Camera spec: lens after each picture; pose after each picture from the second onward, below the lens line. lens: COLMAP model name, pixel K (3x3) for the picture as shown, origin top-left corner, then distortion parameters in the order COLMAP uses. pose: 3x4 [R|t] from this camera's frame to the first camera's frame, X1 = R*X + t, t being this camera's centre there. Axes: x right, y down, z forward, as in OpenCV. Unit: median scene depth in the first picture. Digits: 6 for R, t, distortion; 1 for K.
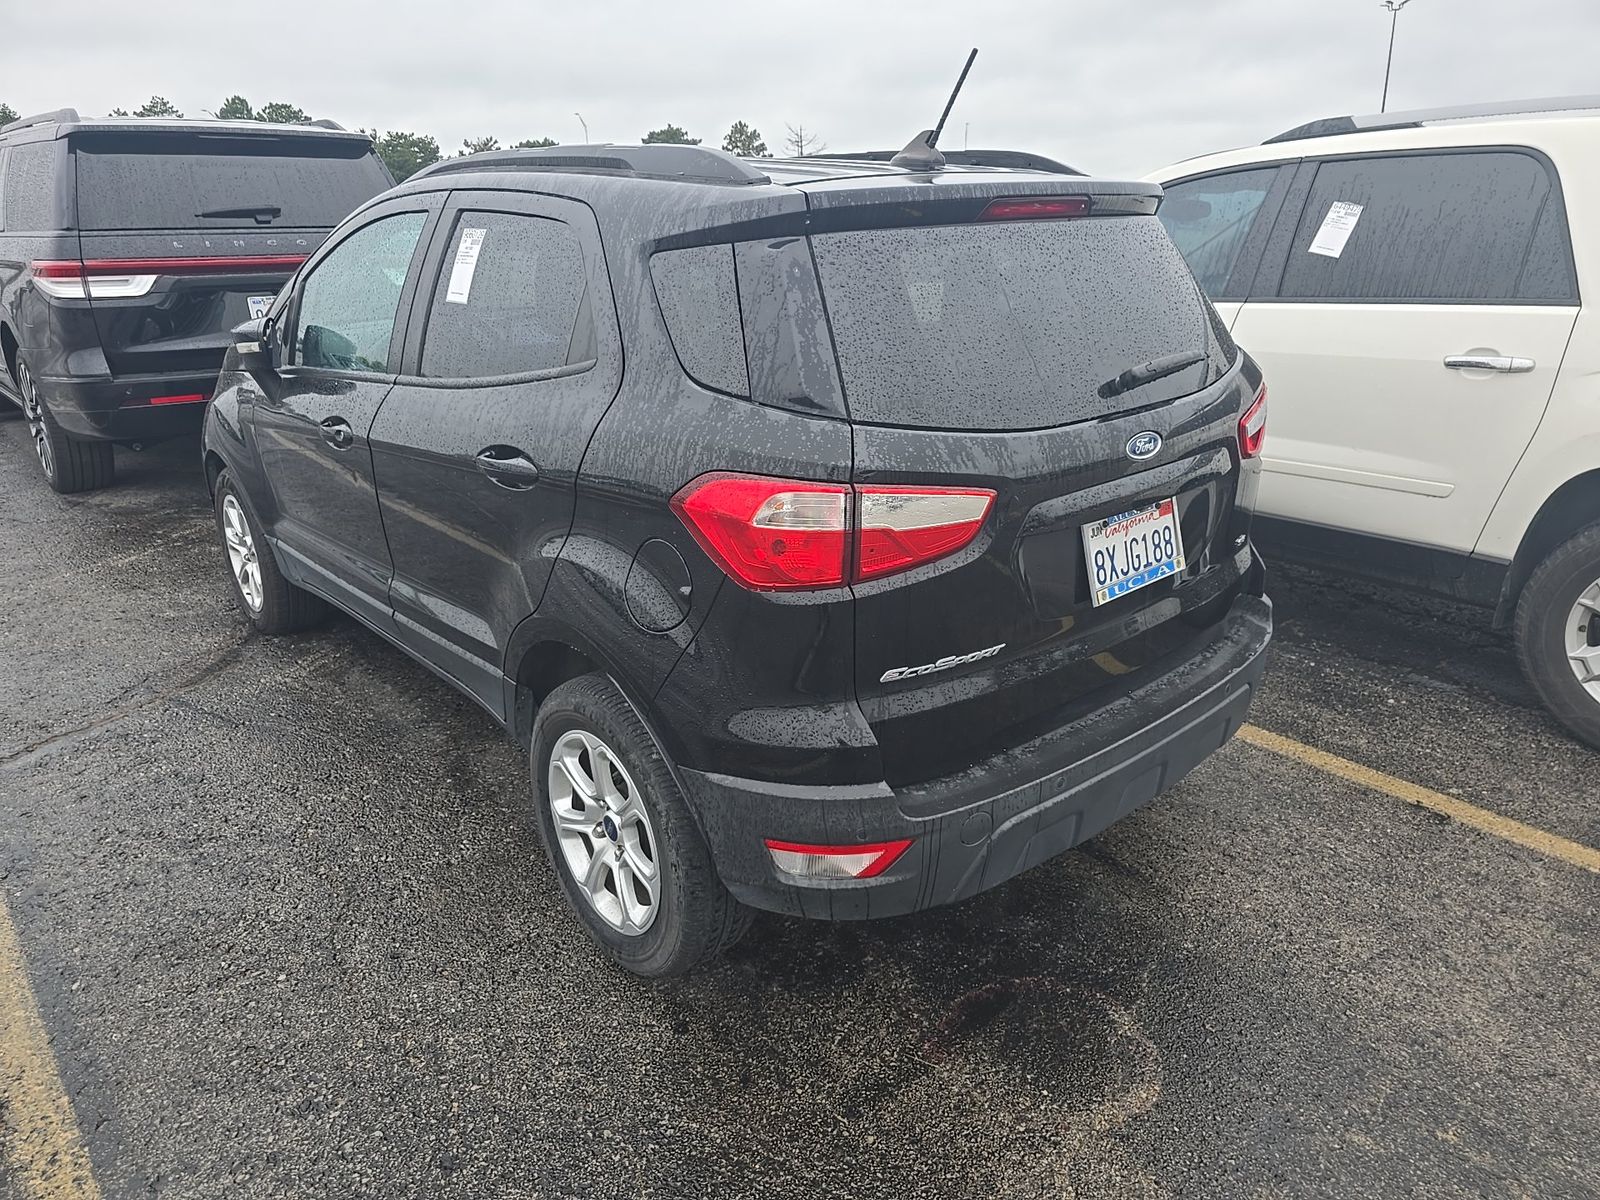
lens RADIAL K [[1084.6, 0, 811.7], [0, 1084.6, 603.6], [0, 0, 1]] dist [0.061636, -0.054075]
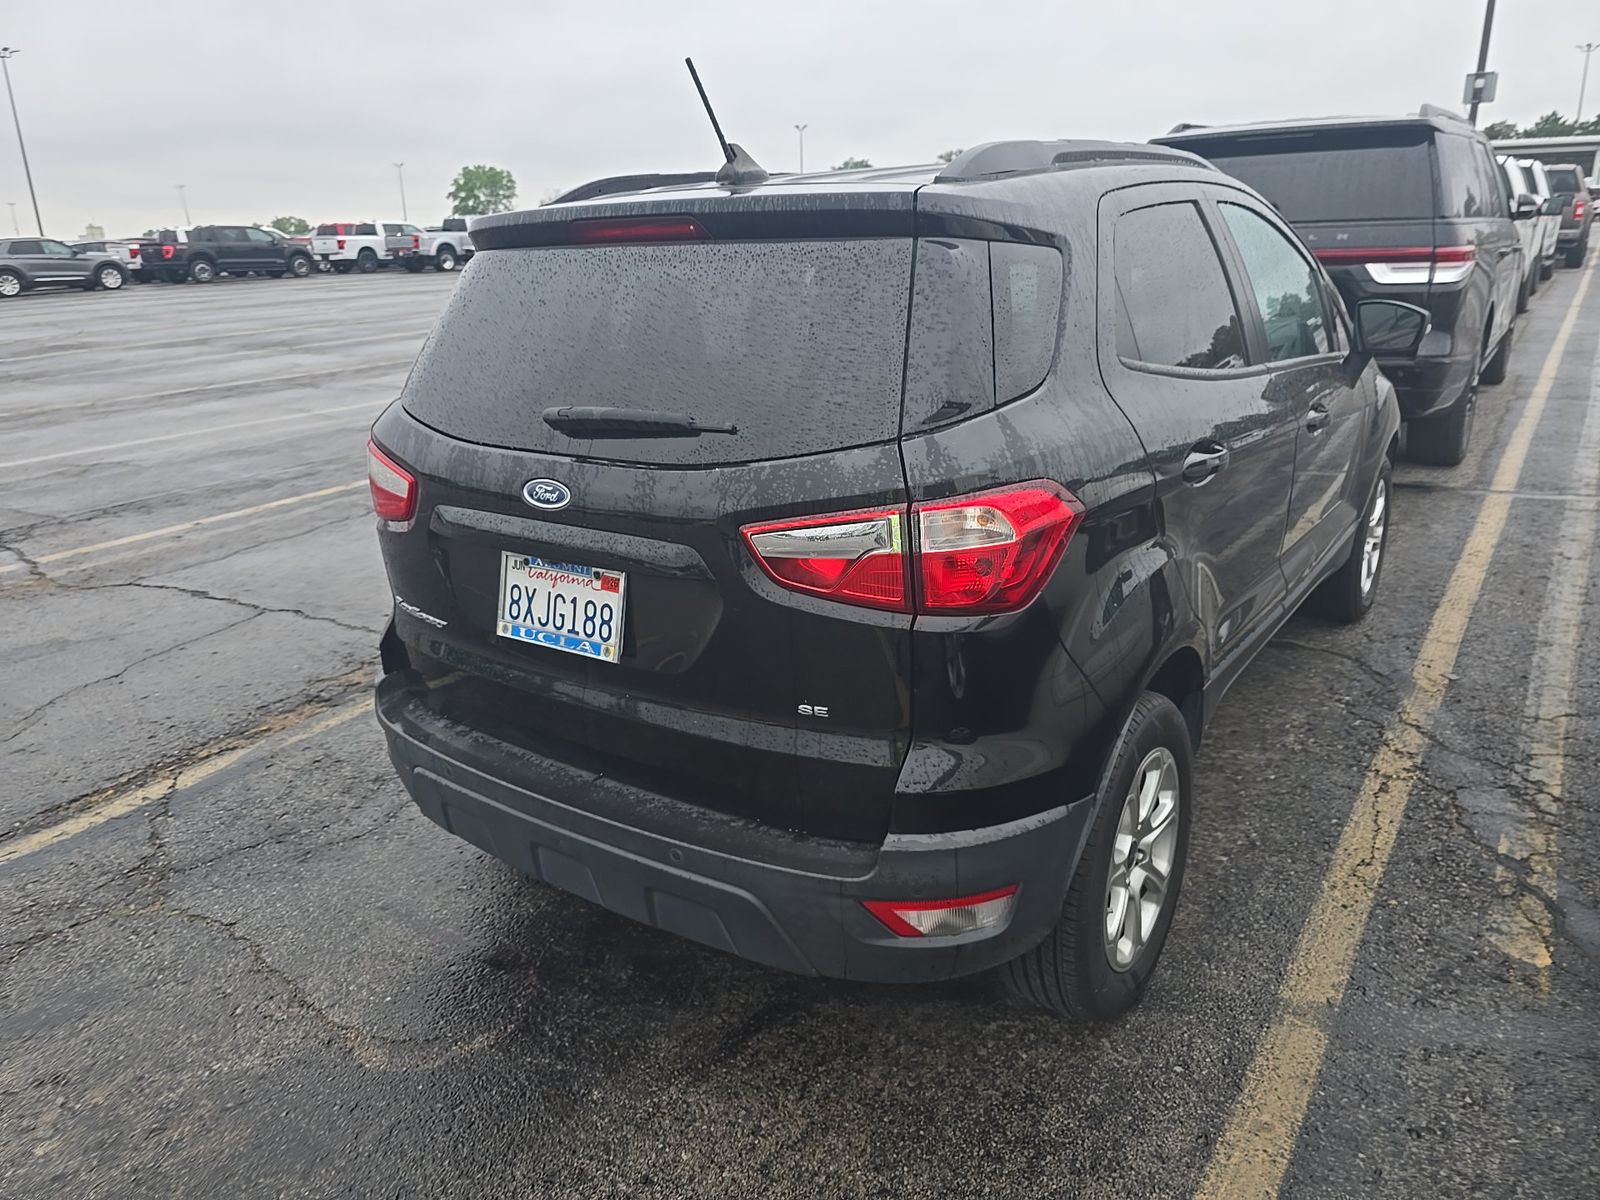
lens RADIAL K [[1084.6, 0, 808.9], [0, 1084.6, 606.2], [0, 0, 1]] dist [0.061636, -0.054075]
pose [[0.239128, 0.324520, -0.915153, 1.226072], [-0.307779, 0.919228, 0.245543, -0.351028], [0.920918, 0.222948, 0.319694, 0.936683]]
